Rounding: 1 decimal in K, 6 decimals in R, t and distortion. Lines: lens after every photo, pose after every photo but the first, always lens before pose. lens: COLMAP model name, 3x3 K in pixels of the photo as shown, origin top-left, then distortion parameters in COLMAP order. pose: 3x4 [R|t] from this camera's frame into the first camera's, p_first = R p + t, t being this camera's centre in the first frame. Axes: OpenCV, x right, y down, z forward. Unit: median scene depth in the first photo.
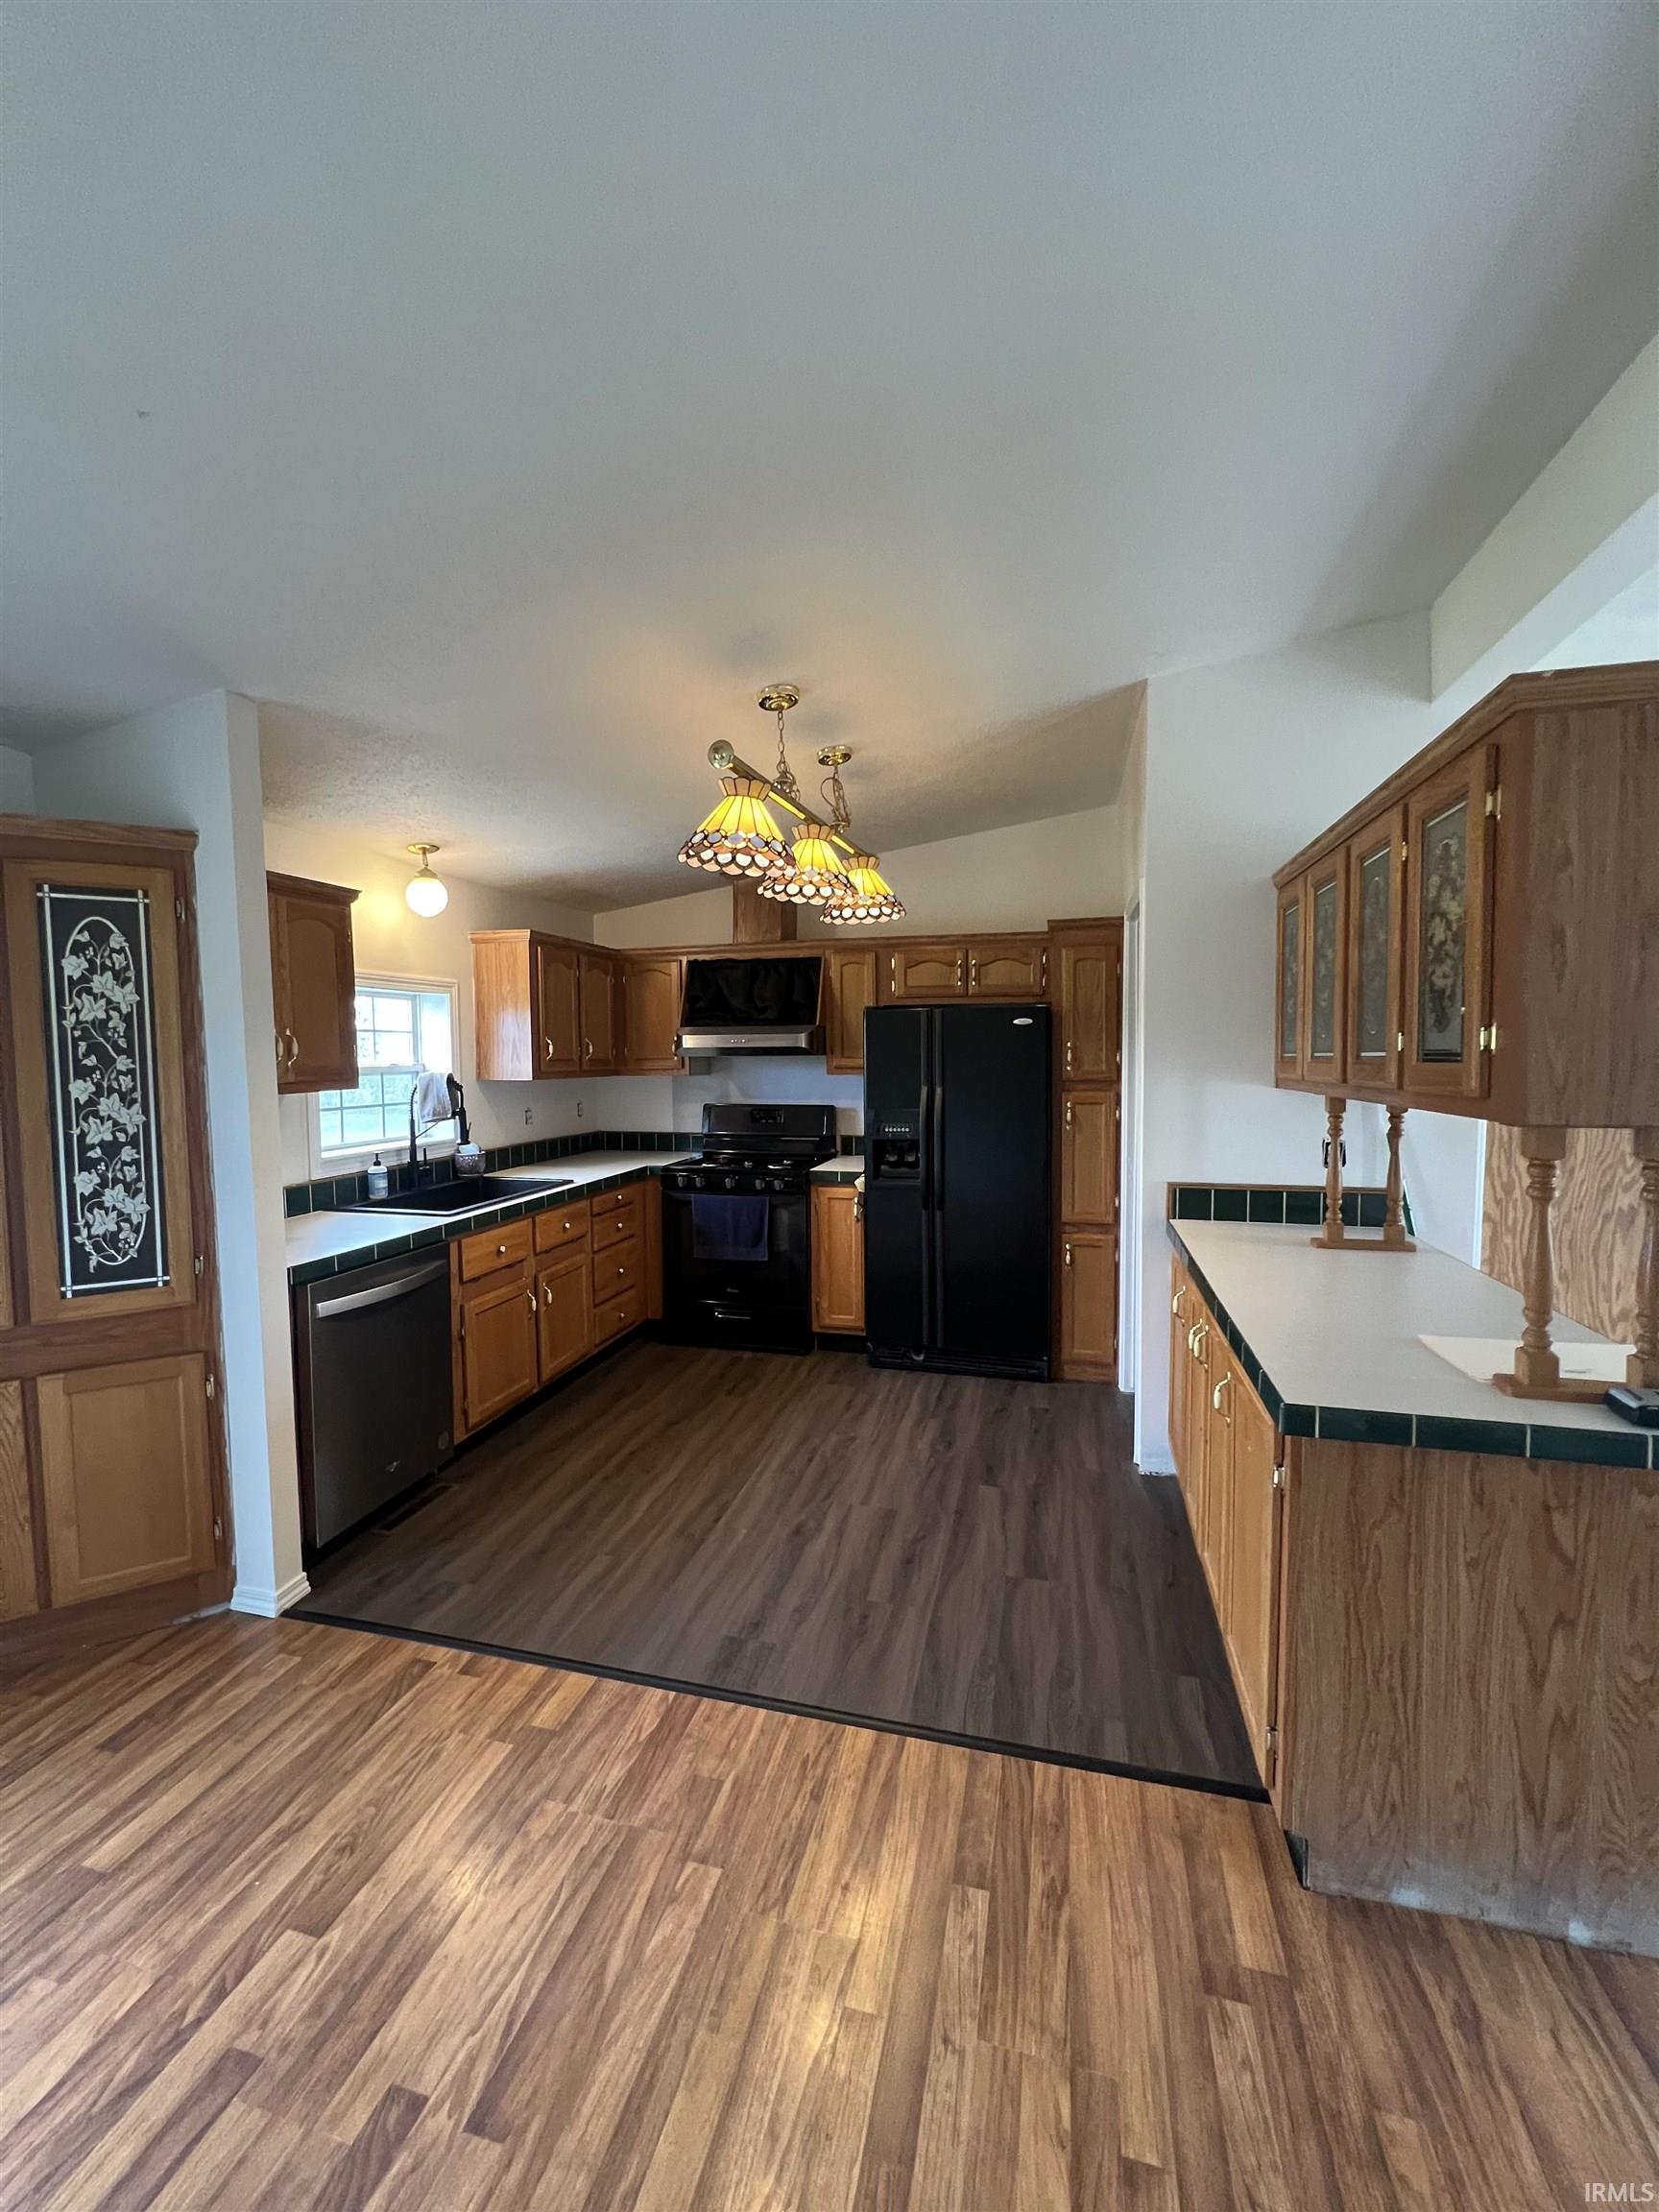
lens RADIAL K [[894.1, 0, 829.5], [0, 894.1, 1106.0], [0, 0, 1]] dist [-0.000150, 0.000329]
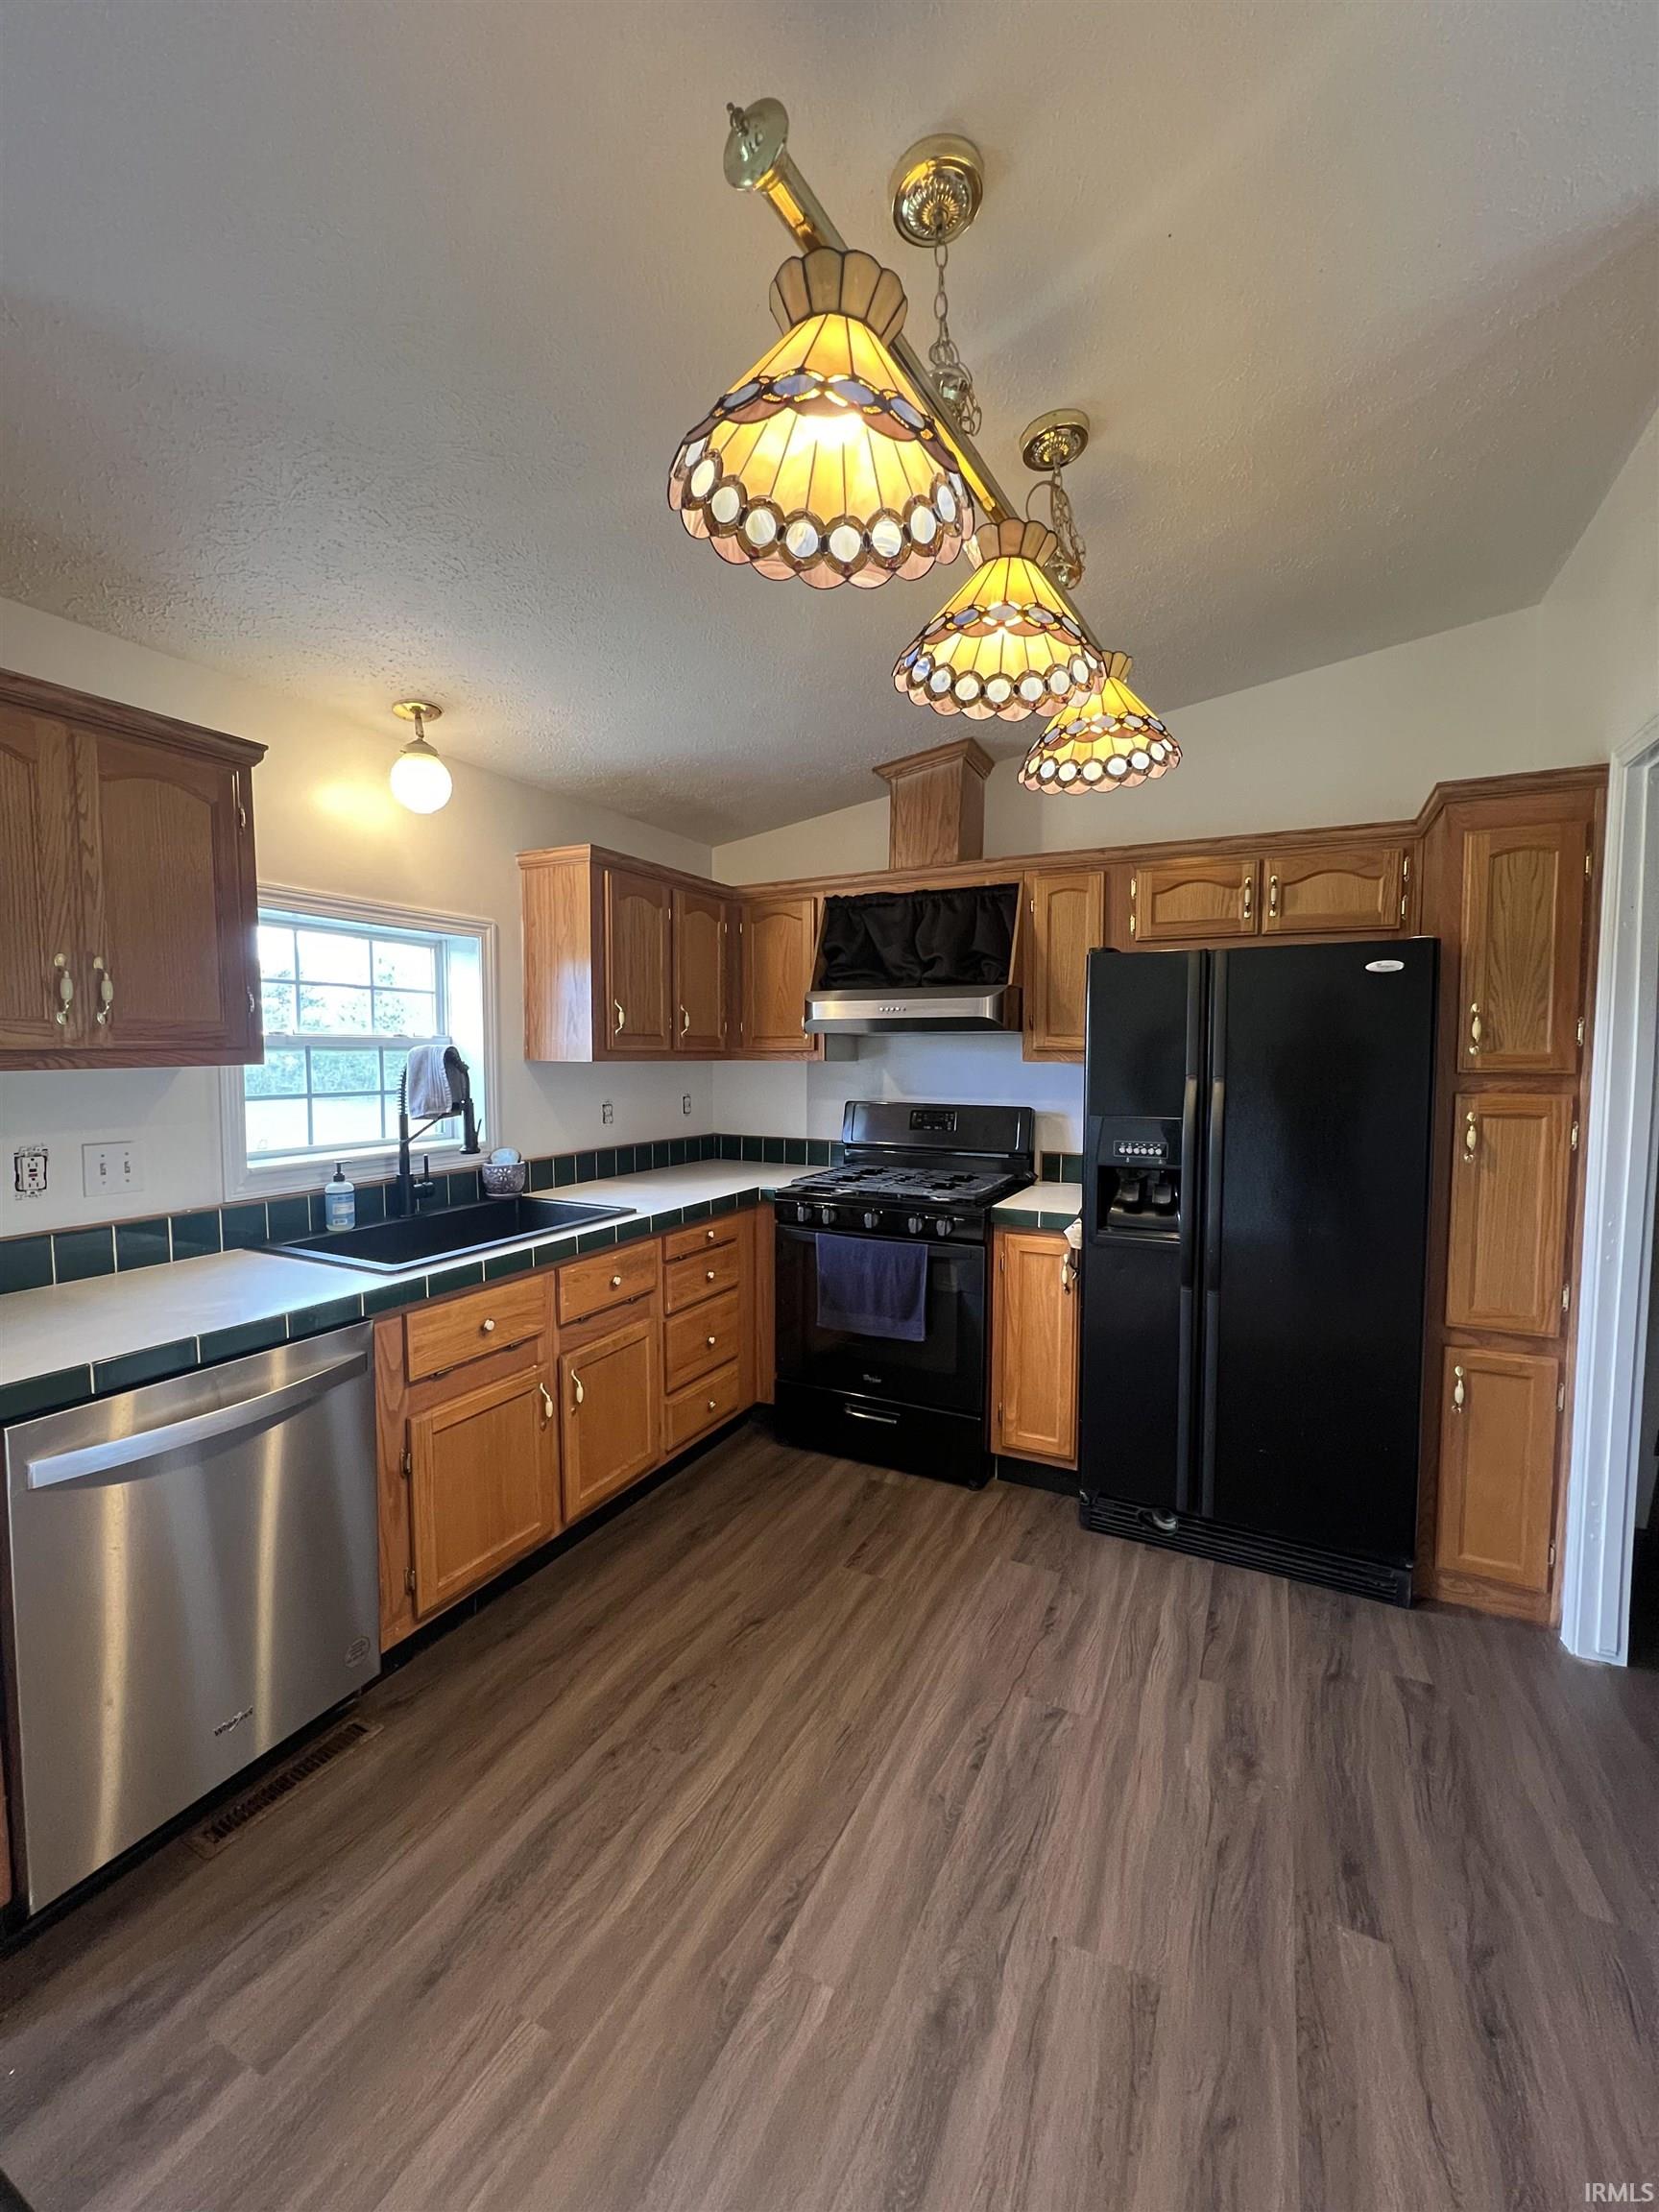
lens RADIAL K [[889.6, 0, 829.5], [0, 889.6, 1106.0], [0, 0, 1]] dist [0.000318, -0.000304]
pose [[0.977009, 0.023284, -0.211921, -0.003059], [-0.022827, 0.999729, 0.004606, -0.001699], [0.211971, 0.000338, 0.977276, 0.370939]]
